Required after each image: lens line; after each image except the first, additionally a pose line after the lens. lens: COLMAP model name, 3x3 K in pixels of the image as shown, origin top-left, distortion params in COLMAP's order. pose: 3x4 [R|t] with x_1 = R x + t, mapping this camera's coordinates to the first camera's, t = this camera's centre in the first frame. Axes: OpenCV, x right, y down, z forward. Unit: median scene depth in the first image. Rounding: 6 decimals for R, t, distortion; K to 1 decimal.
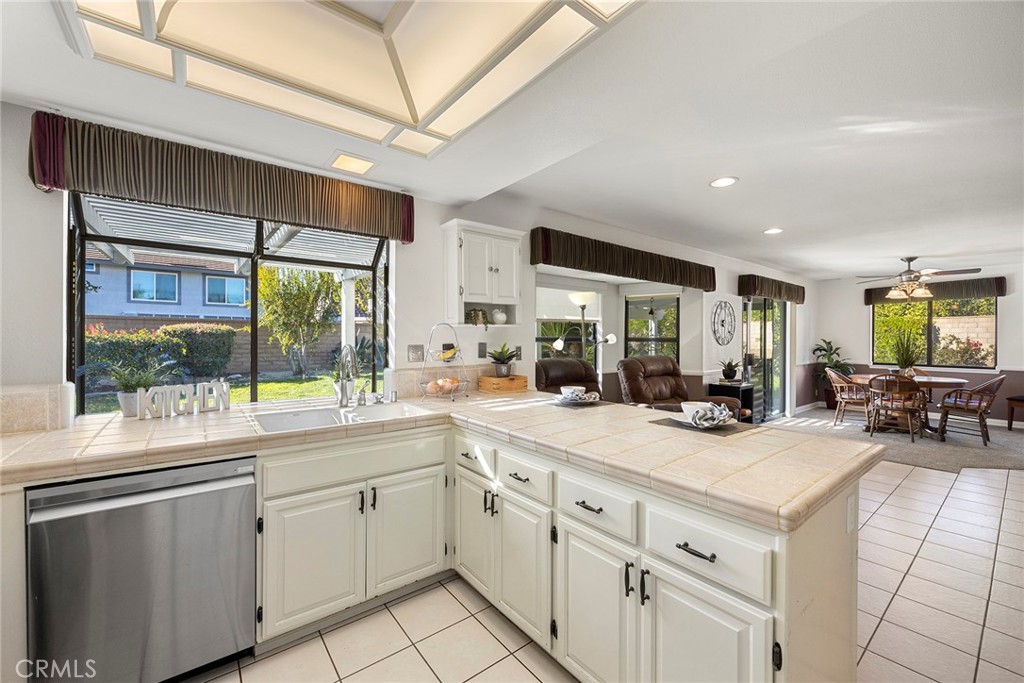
lens RADIAL K [[407.0, 0, 513.7], [0, 407.0, 342.4], [0, 0, 1]] dist [-0.000720, -0.000040]
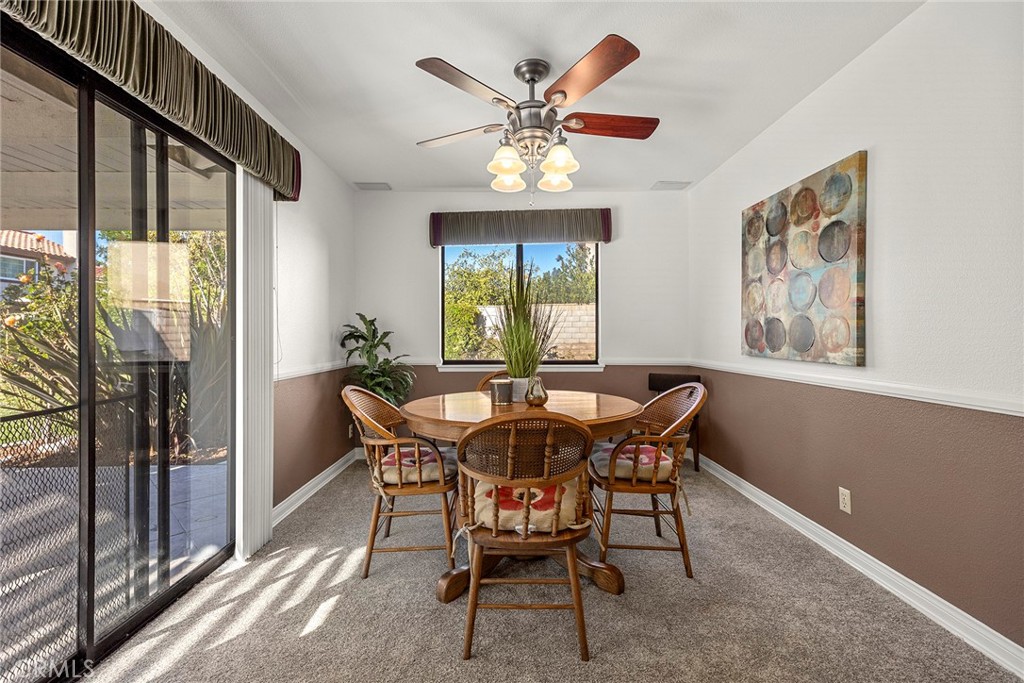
lens RADIAL K [[441.7, 0, 503.6], [0, 441.7, 333.6], [0, 0, 1]] dist [0.025767, 0.000374]
pose [[0.624693, 0.002597, 0.780866, 0.668385], [0.011245, 0.999861, -0.012321, 0.031610], [-0.780789, 0.016478, 0.624577, 0.797839]]
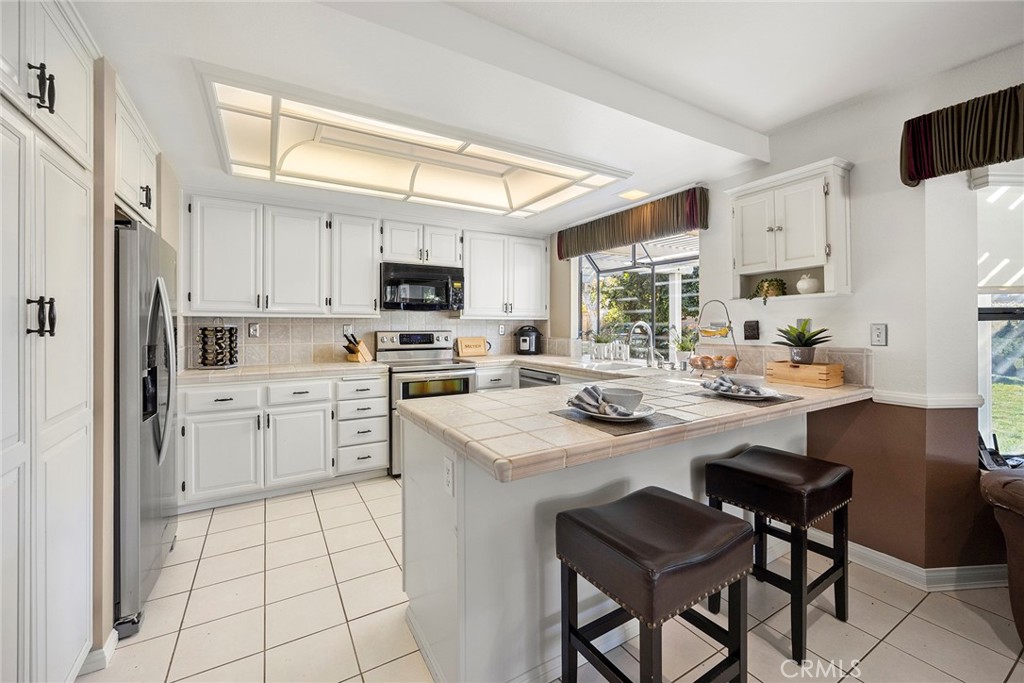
lens RADIAL K [[414.1, 0, 507.3], [0, 414.1, 325.6], [0, 0, 1]] dist [-0.001680, 0.000169]
pose [[-0.133961, 0.003210, -0.990981, 0.442623], [-0.003100, 0.999989, 0.003658, 0.006751], [0.990982, 0.003562, -0.133949, 0.305540]]
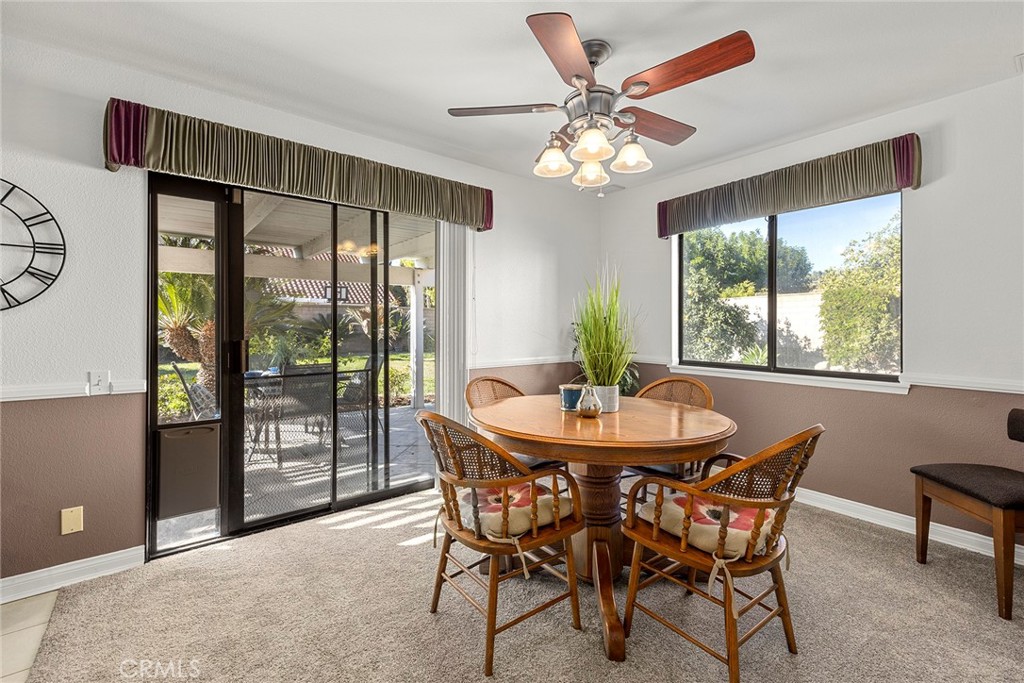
lens RADIAL K [[441.7, 0, 511.2], [0, 441.7, 325.5], [0, 0, 1]] dist [0.025767, 0.000374]
pose [[1.000000, 0.000636, 0.000029, 0.934614], [-0.000635, 0.999957, -0.009222, 0.019245], [-0.000034, 0.009222, 0.999957, 0.656145]]
